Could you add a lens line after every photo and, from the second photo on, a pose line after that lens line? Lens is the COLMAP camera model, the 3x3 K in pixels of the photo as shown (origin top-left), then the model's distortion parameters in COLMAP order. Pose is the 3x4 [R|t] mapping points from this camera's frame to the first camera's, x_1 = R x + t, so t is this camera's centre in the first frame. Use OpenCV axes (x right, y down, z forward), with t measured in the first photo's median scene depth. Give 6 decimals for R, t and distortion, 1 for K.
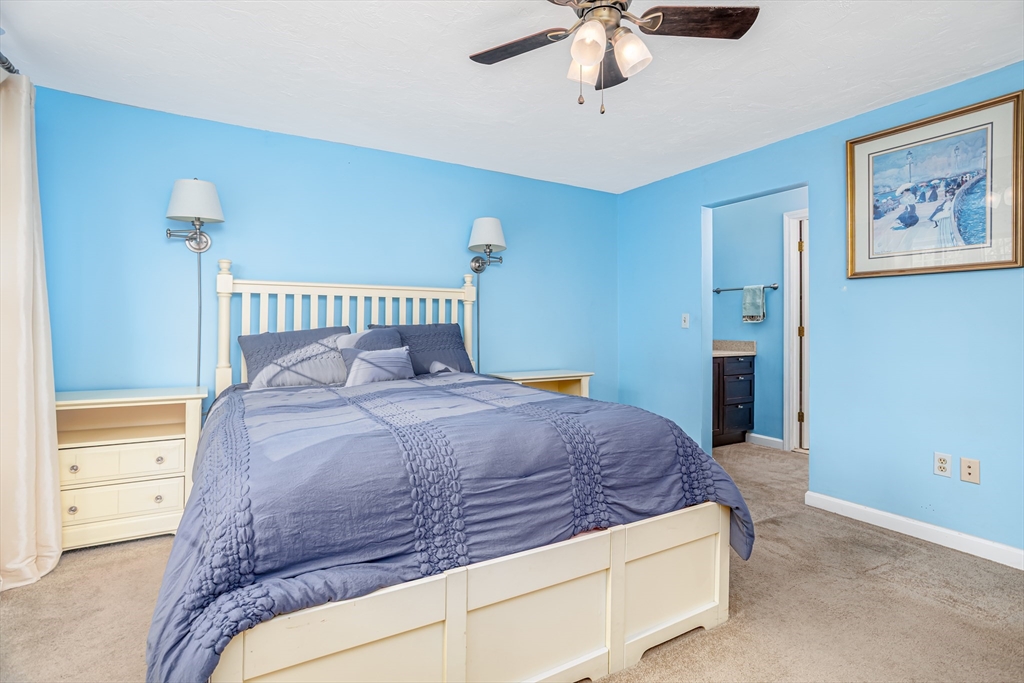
lens RADIAL K [[501.0, 0, 521.1], [0, 501.0, 328.9], [0, 0, 1]] dist [-0.047673, 0.029114]
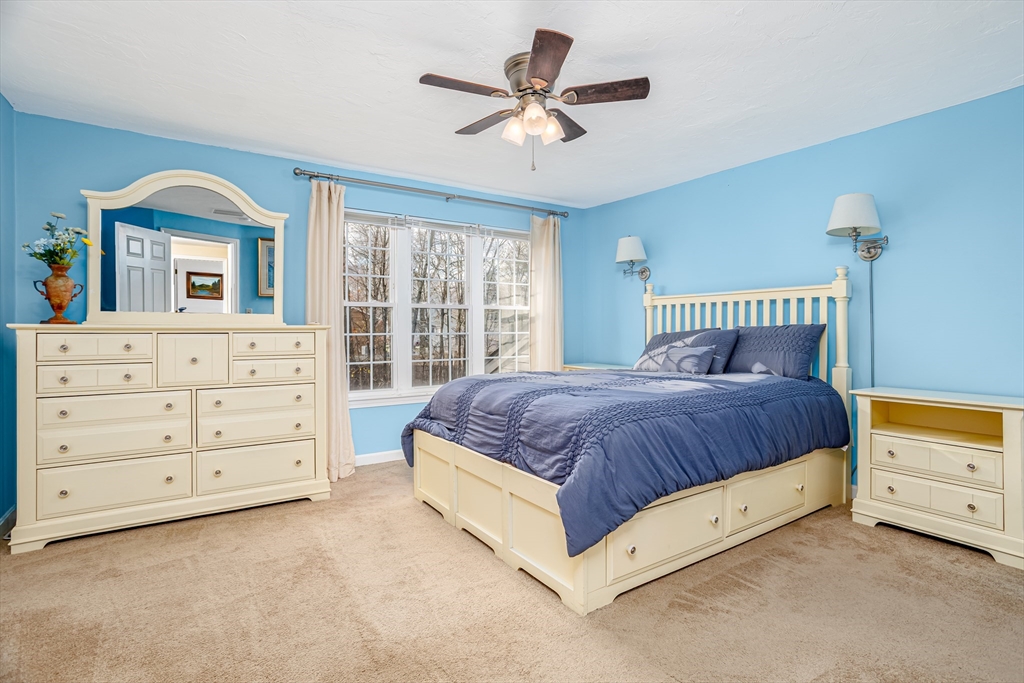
lens RADIAL K [[501.0, 0, 521.1], [0, 501.0, 328.9], [0, 0, 1]] dist [-0.047673, 0.029114]
pose [[0.068623, -0.004769, -0.997631, 0.884755], [-0.002953, 0.999983, -0.004983, 0.004852], [0.997638, 0.003288, 0.068608, 0.503760]]
